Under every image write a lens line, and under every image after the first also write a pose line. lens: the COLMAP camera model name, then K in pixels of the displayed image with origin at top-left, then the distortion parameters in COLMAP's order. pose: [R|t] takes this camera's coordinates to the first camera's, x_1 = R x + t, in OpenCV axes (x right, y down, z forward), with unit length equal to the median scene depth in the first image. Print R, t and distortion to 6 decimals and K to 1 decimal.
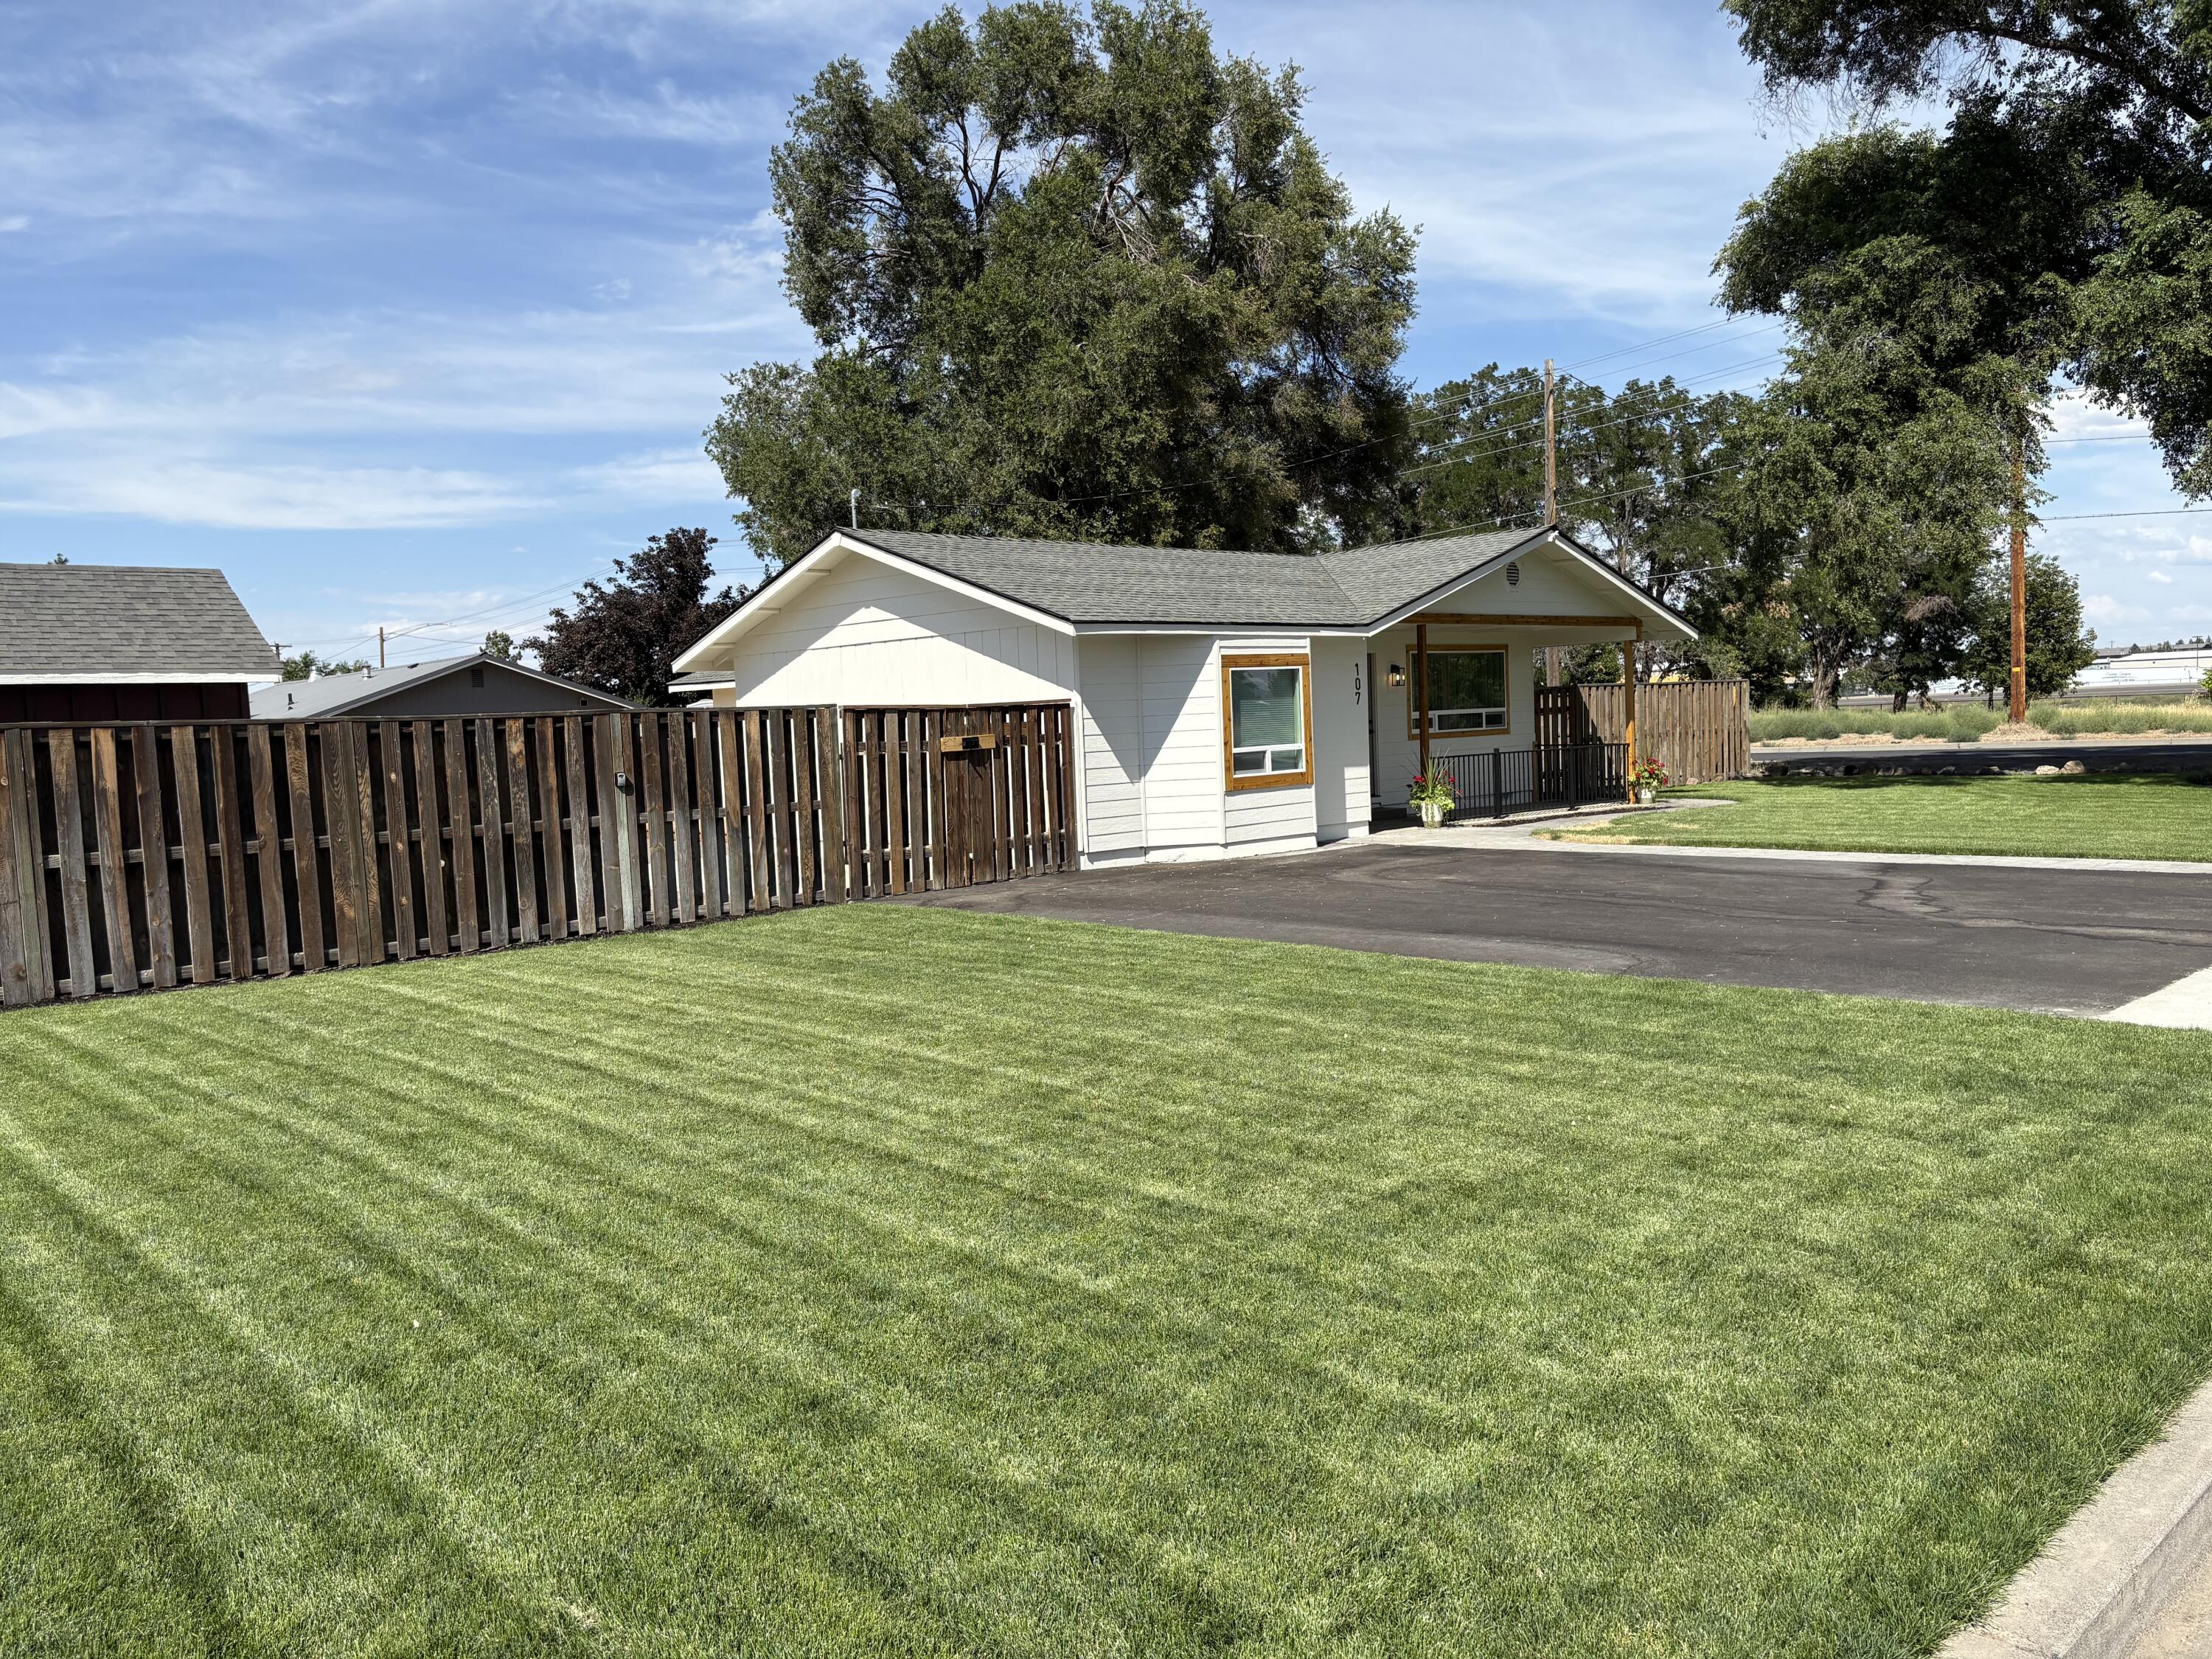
lens RADIAL K [[1671.5, 0, 1094.5], [0, 1671.5, 835.9], [0, 0, 1]] dist [0.046704, -0.043332]
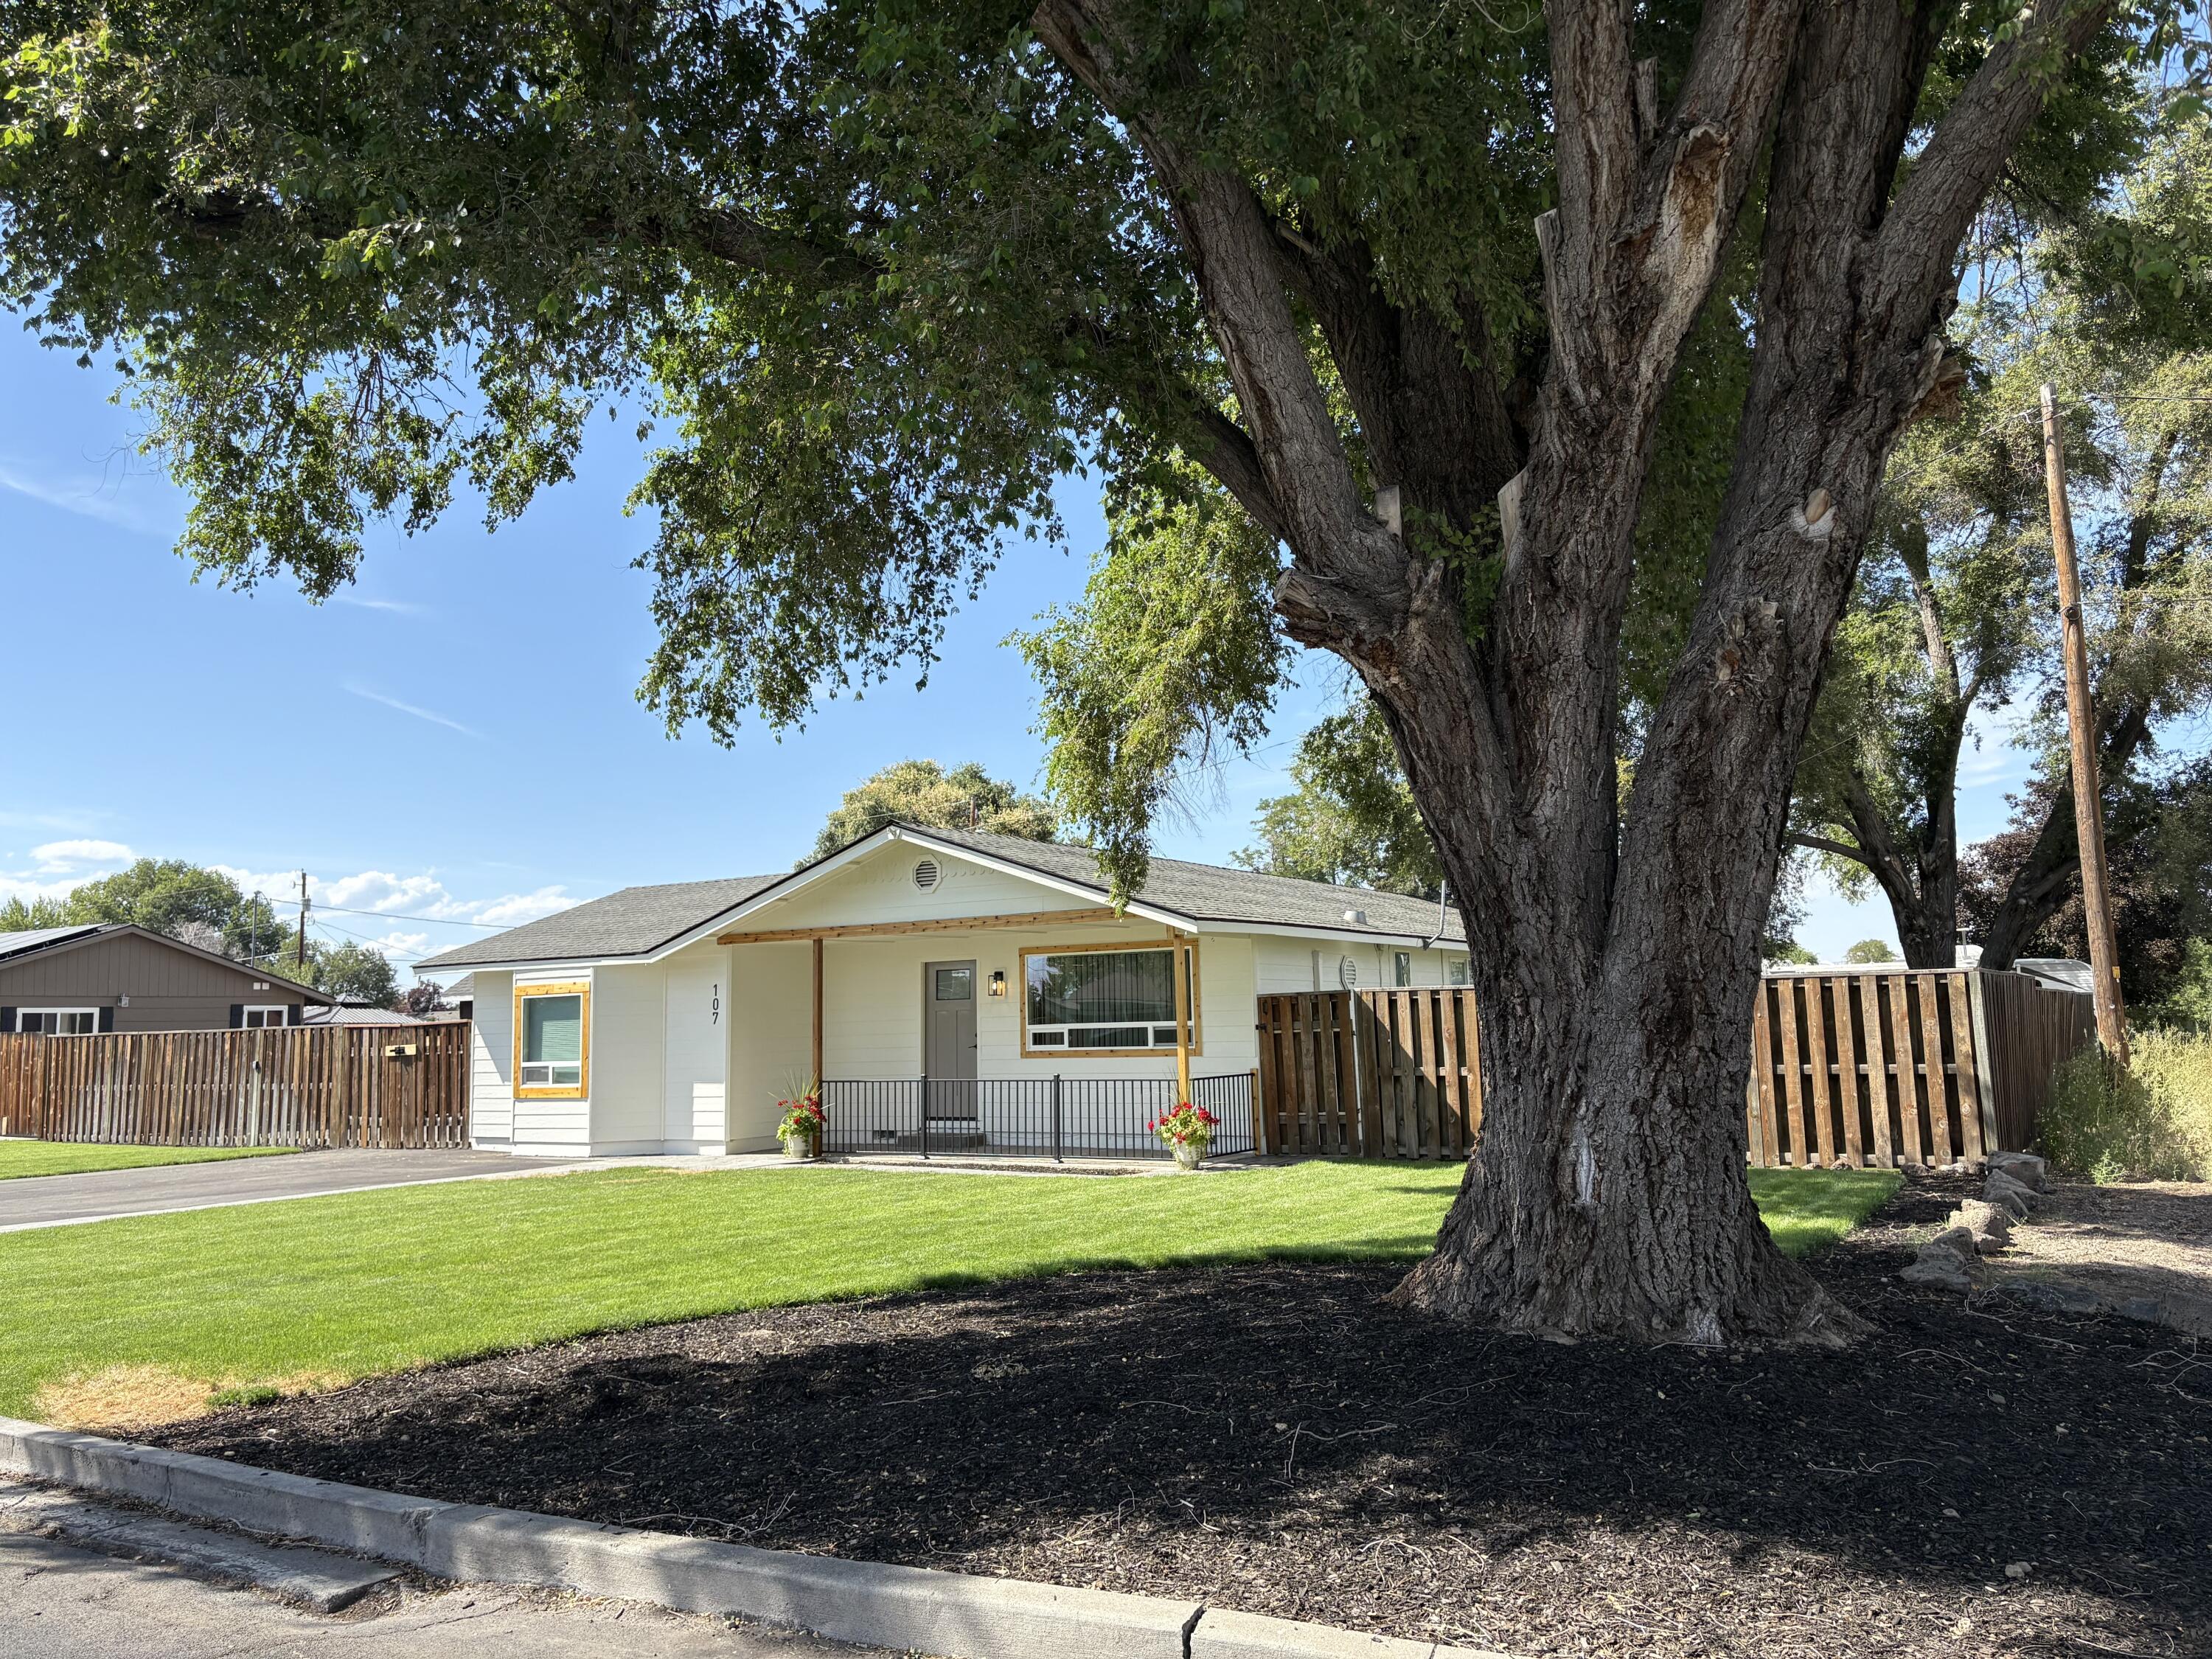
lens RADIAL K [[1671.5, 0, 1101.1], [0, 1671.5, 819.6], [0, 0, 1]] dist [0.046704, -0.043332]
pose [[0.244222, -0.093700, -0.965182, 1.304341], [-0.057431, 0.992176, -0.110853, -0.109783], [0.968017, 0.082504, 0.236930, 1.046367]]
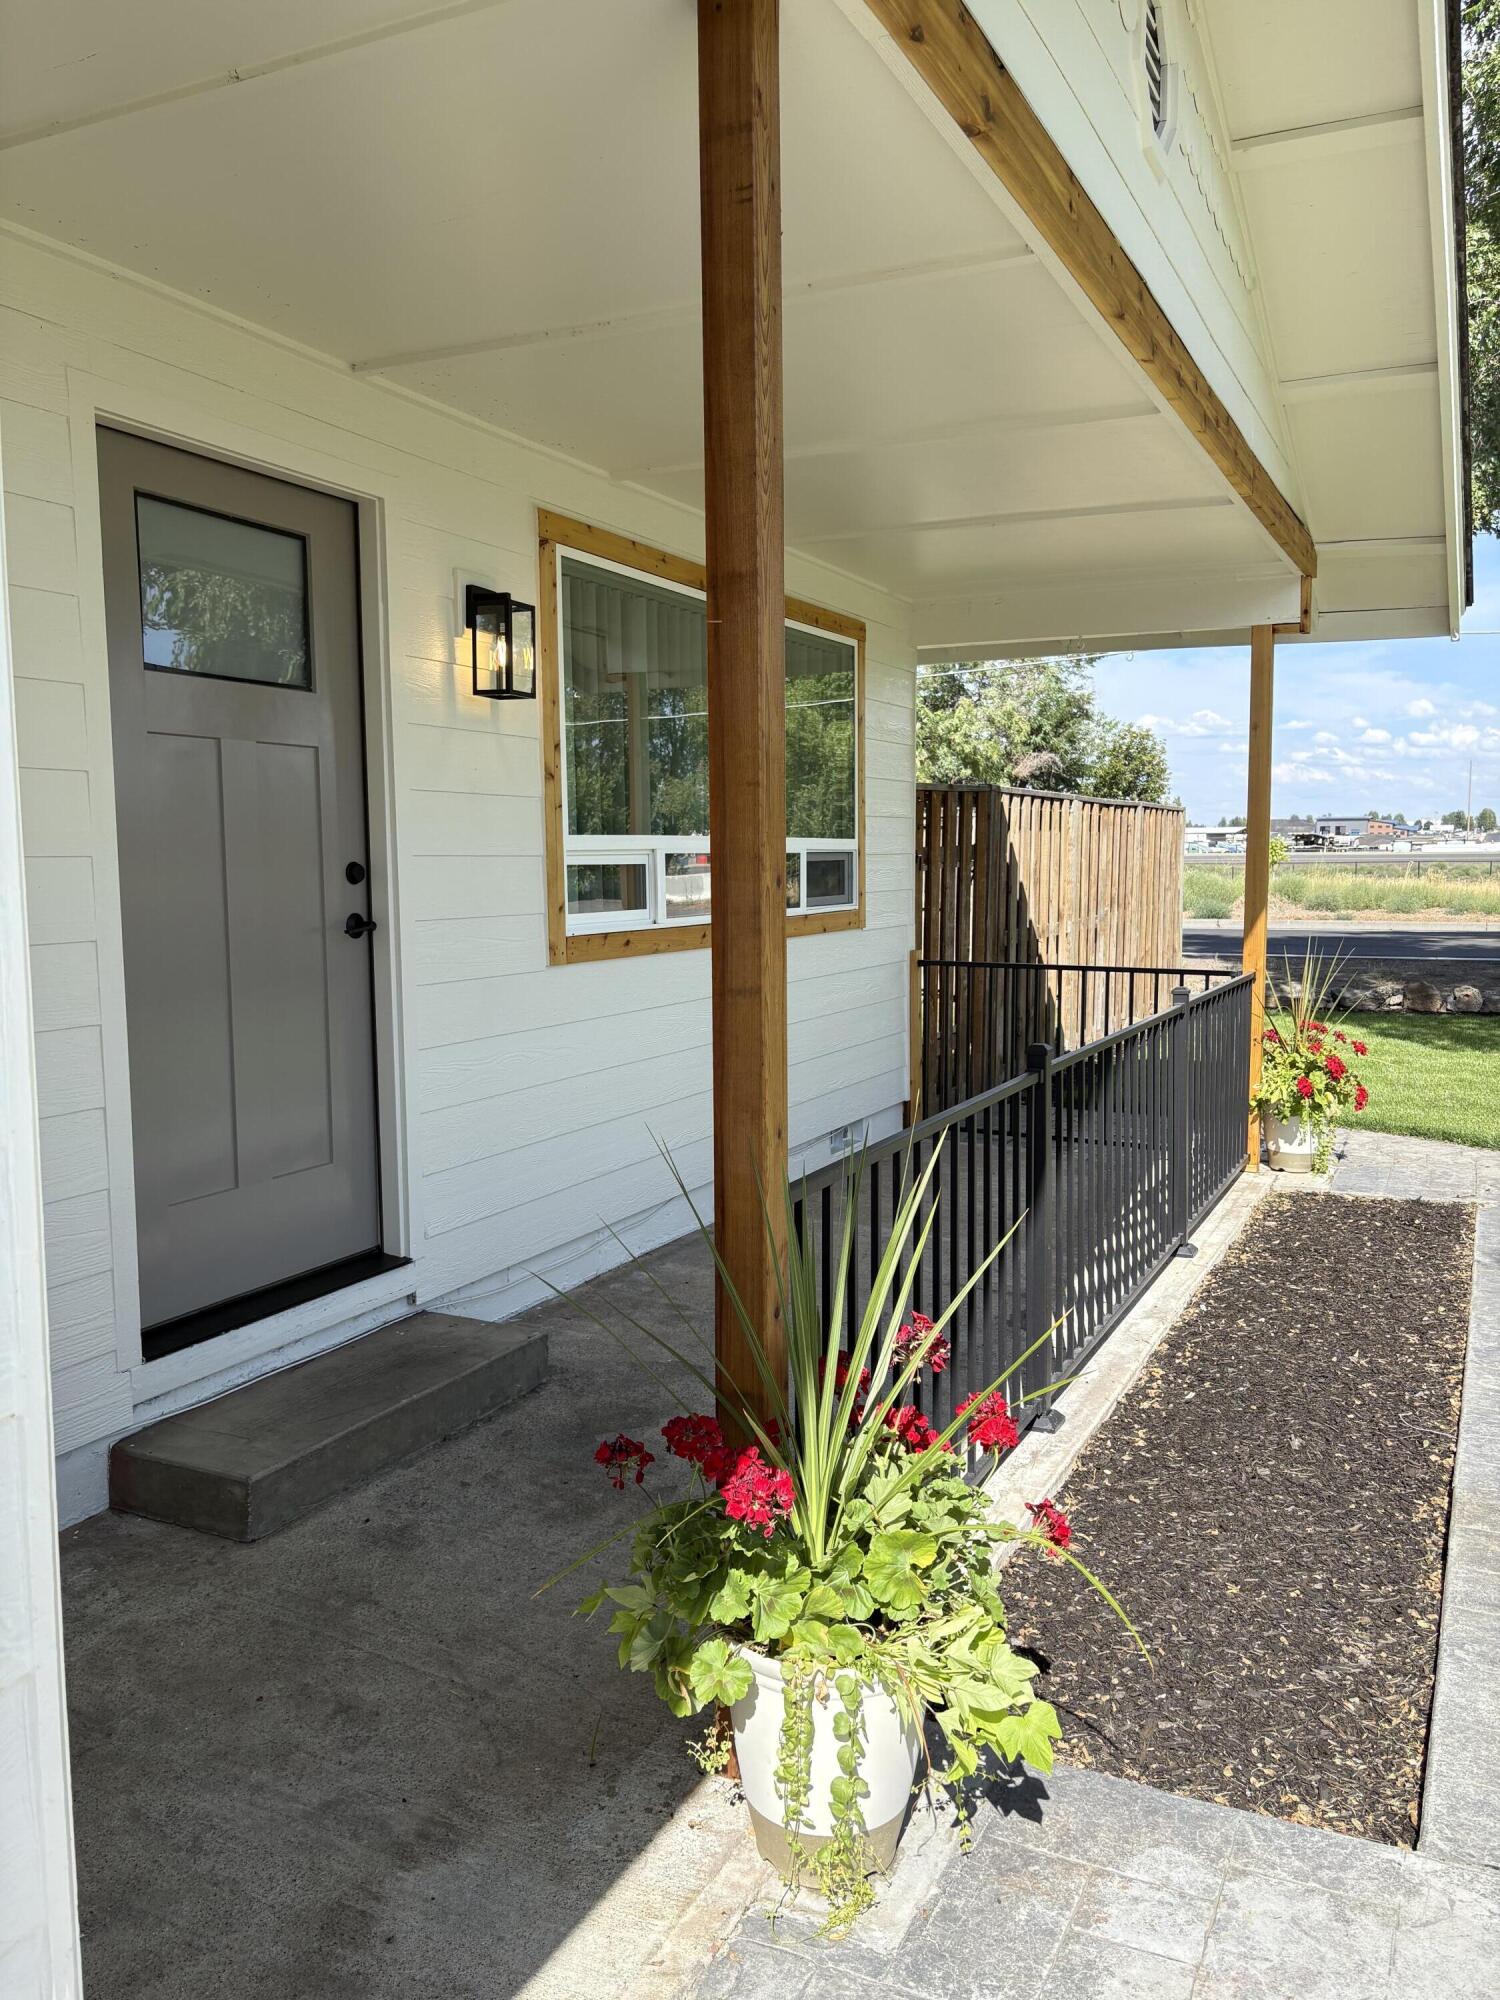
lens RADIAL K [[1511.3, 0, 753.9], [0, 1511.3, 999.7], [0, 0, 1]] dist [0.046704, -0.043332]
pose [[0.941719, 0.002938, 0.336388, 0.186437], [-0.011262, 0.999677, 0.022799, -0.074034], [-0.336212, -0.025259, 0.941448, 1.027652]]
